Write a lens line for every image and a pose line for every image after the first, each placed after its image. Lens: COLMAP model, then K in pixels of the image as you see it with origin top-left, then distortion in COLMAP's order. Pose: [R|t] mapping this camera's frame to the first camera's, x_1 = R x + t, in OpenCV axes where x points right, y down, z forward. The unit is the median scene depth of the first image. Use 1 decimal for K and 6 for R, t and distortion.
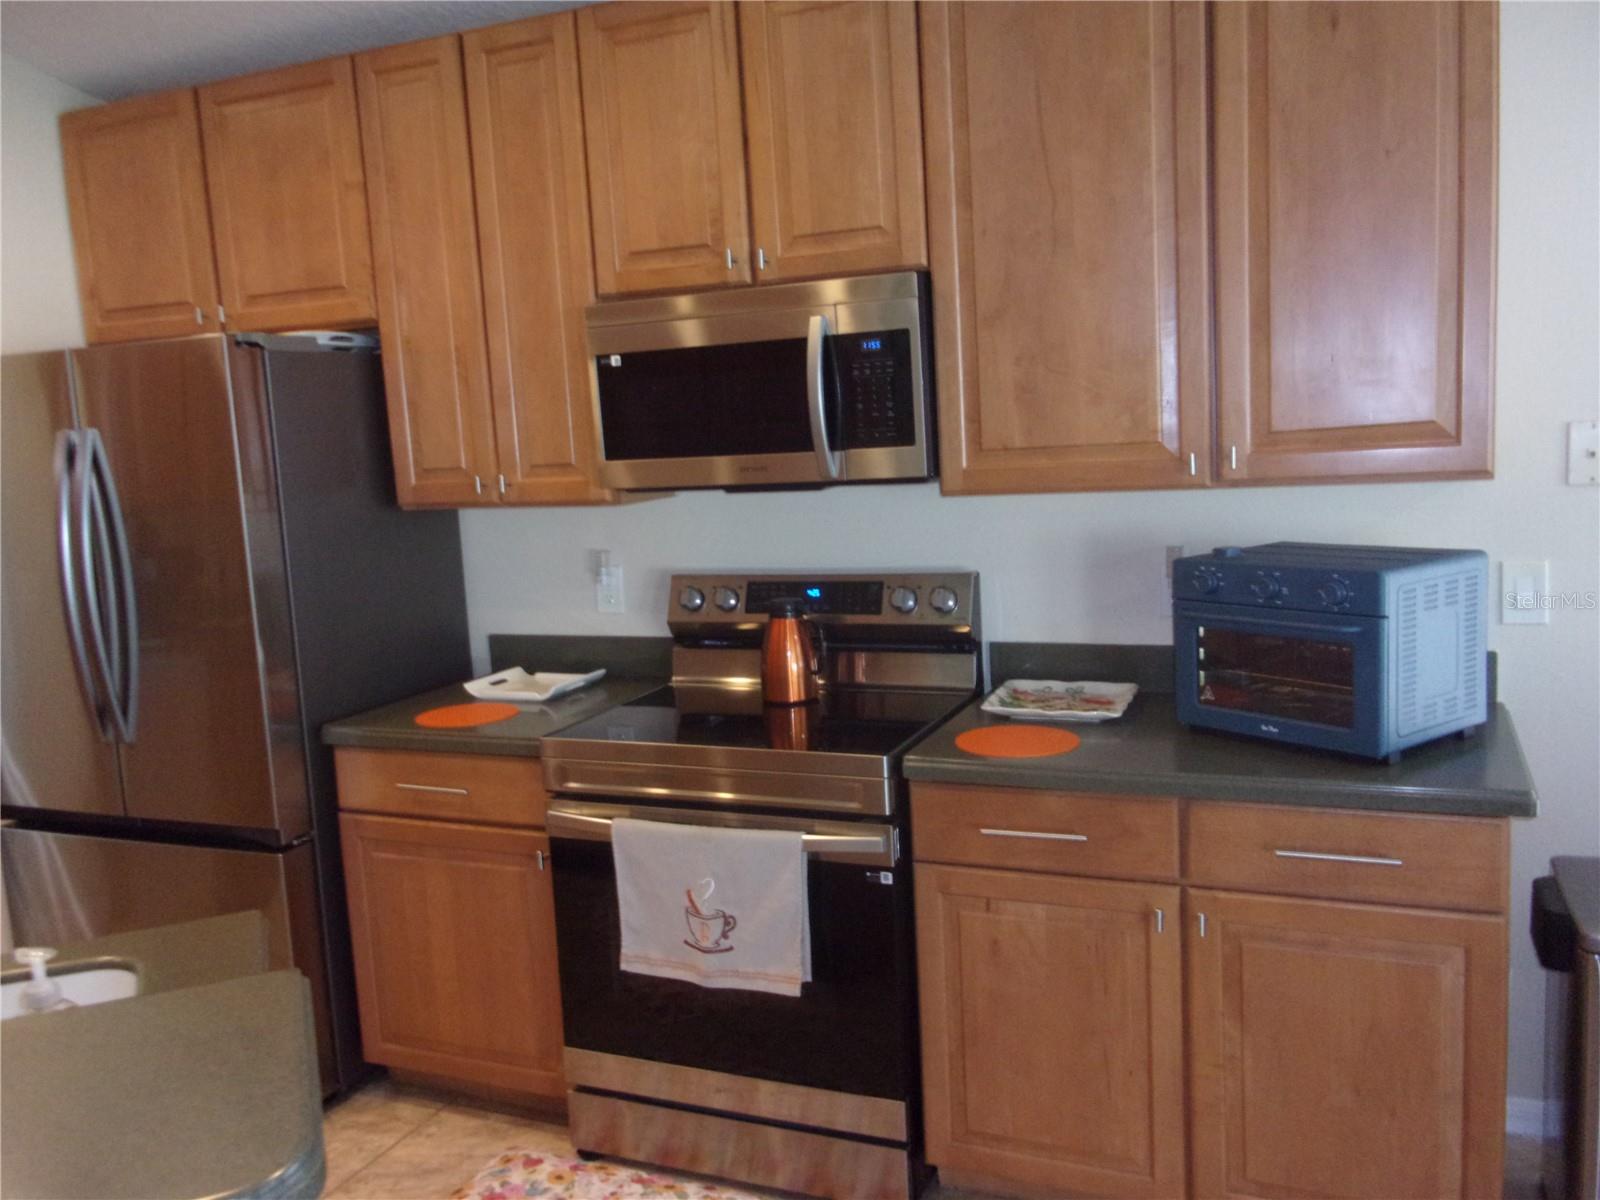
lens RADIAL K [[1275.4, 0, 797.5], [0, 1275.4, 593.5], [0, 0, 1]] dist [0.026490, 0.000469]
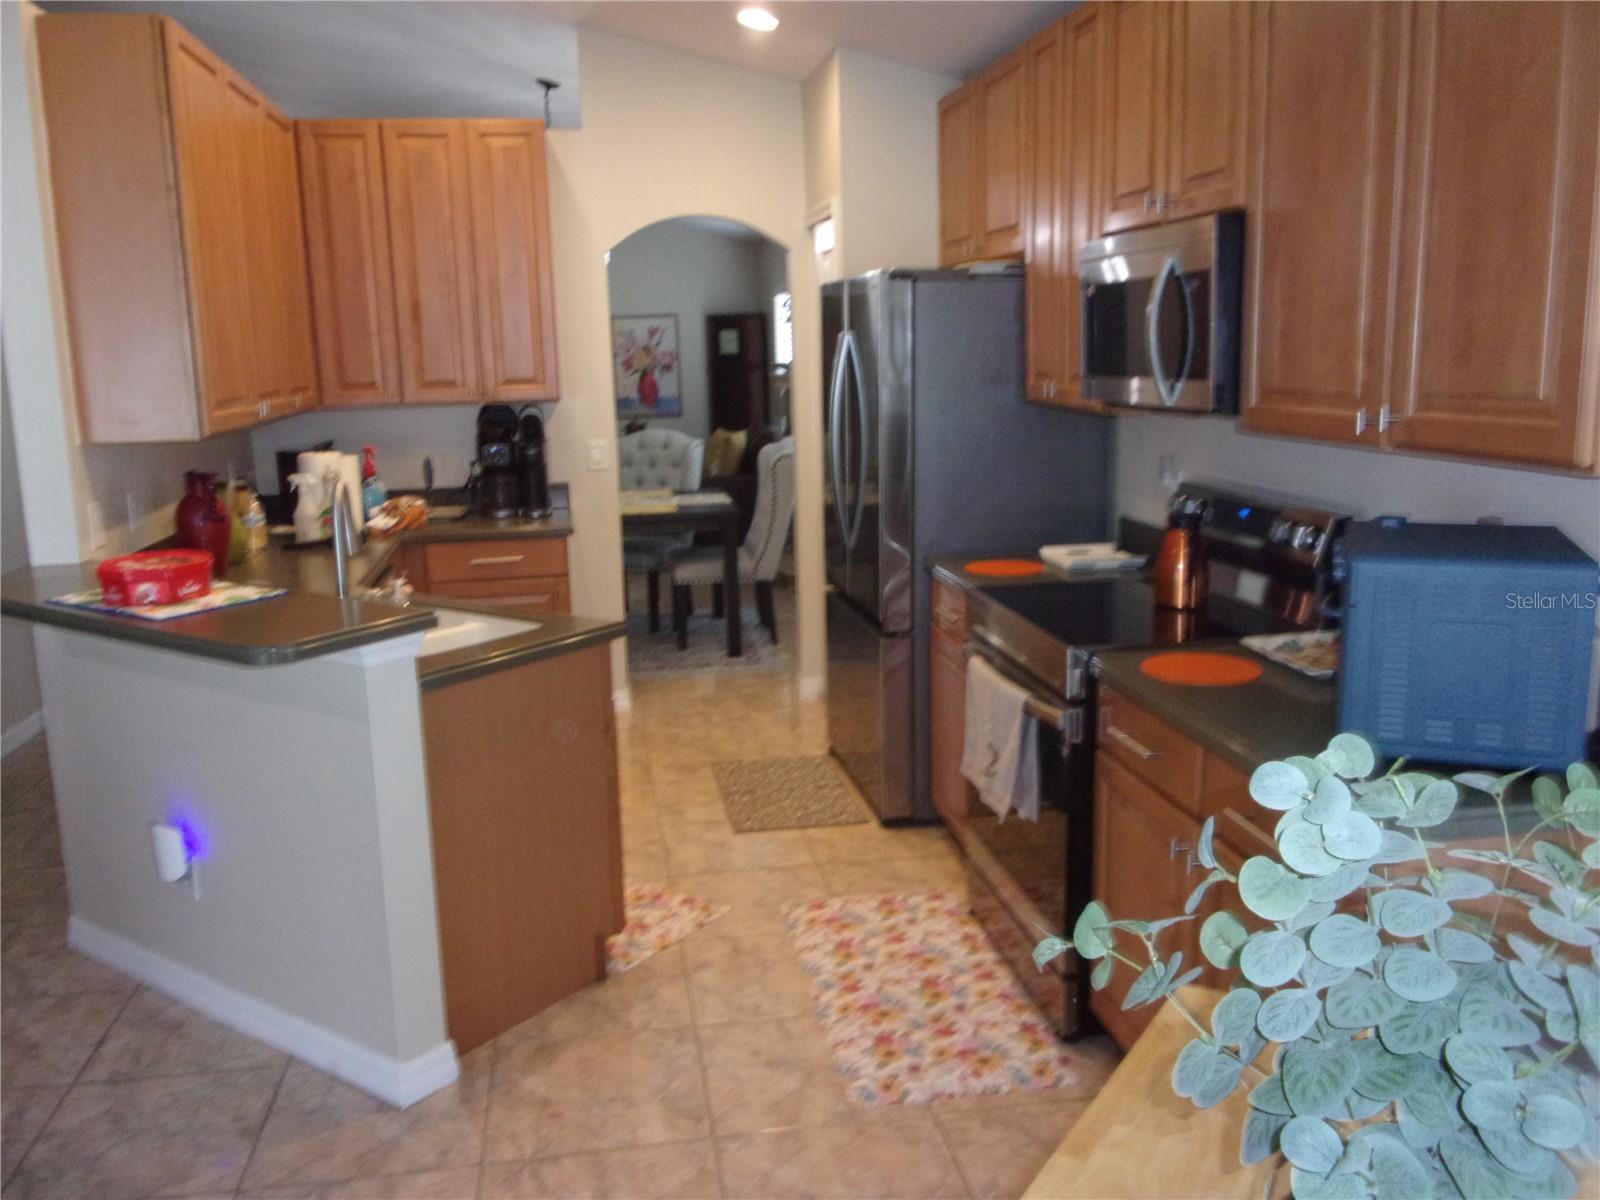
lens RADIAL K [[1336.5, 0, 799.1], [0, 1336.5, 602.2], [0, 0, 1]] dist [0.026090, -0.044340]
pose [[0.550189, 0.193809, -0.812238, 0.855368], [-0.105898, 0.981034, 0.162353, -0.081805], [0.828298, -0.003310, 0.560278, 0.096547]]
